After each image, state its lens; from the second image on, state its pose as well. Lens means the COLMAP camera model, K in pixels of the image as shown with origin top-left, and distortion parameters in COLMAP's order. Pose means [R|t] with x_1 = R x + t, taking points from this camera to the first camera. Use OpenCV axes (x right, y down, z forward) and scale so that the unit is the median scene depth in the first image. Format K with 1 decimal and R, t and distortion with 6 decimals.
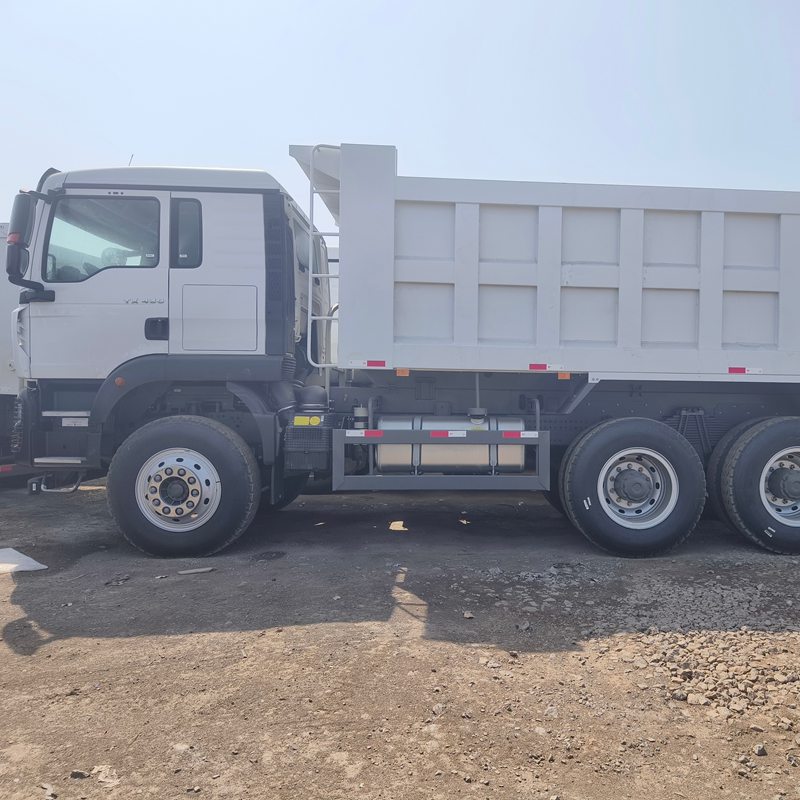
lens RADIAL K [[721.2, 0, 399.7], [0, 721.2, 407.9], [0, 0, 1]] dist [0.054484, -0.076381]
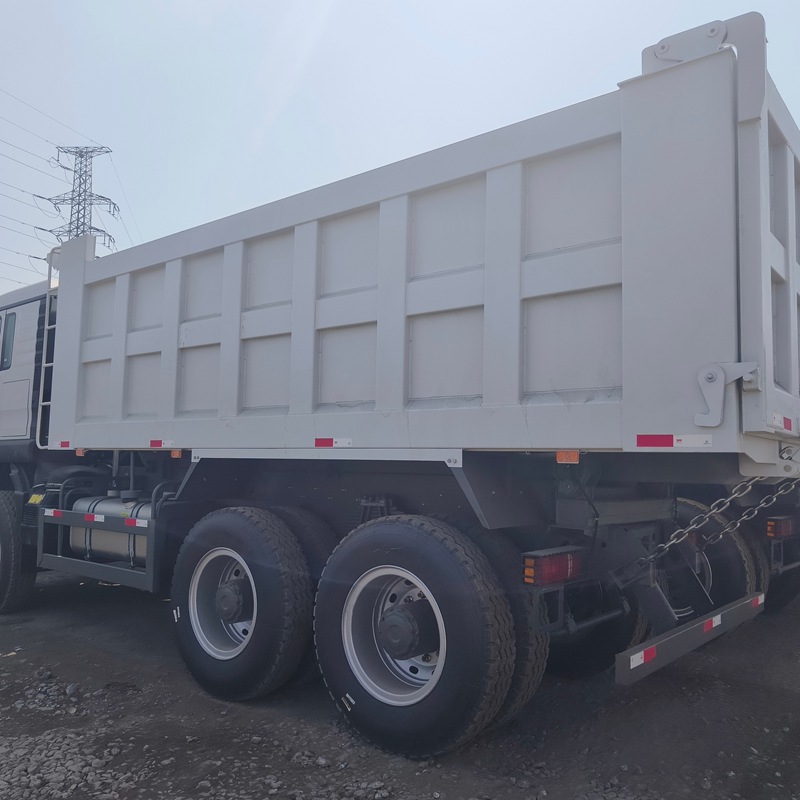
lens RADIAL K [[721.2, 0, 399.7], [0, 721.2, 407.9], [0, 0, 1]] dist [0.054484, -0.076381]
pose [[0.727310, -0.056524, -0.683978, 0.990938], [-0.024598, 0.993815, -0.108285, -0.012809], [0.685868, 0.095581, 0.721421, 0.568256]]
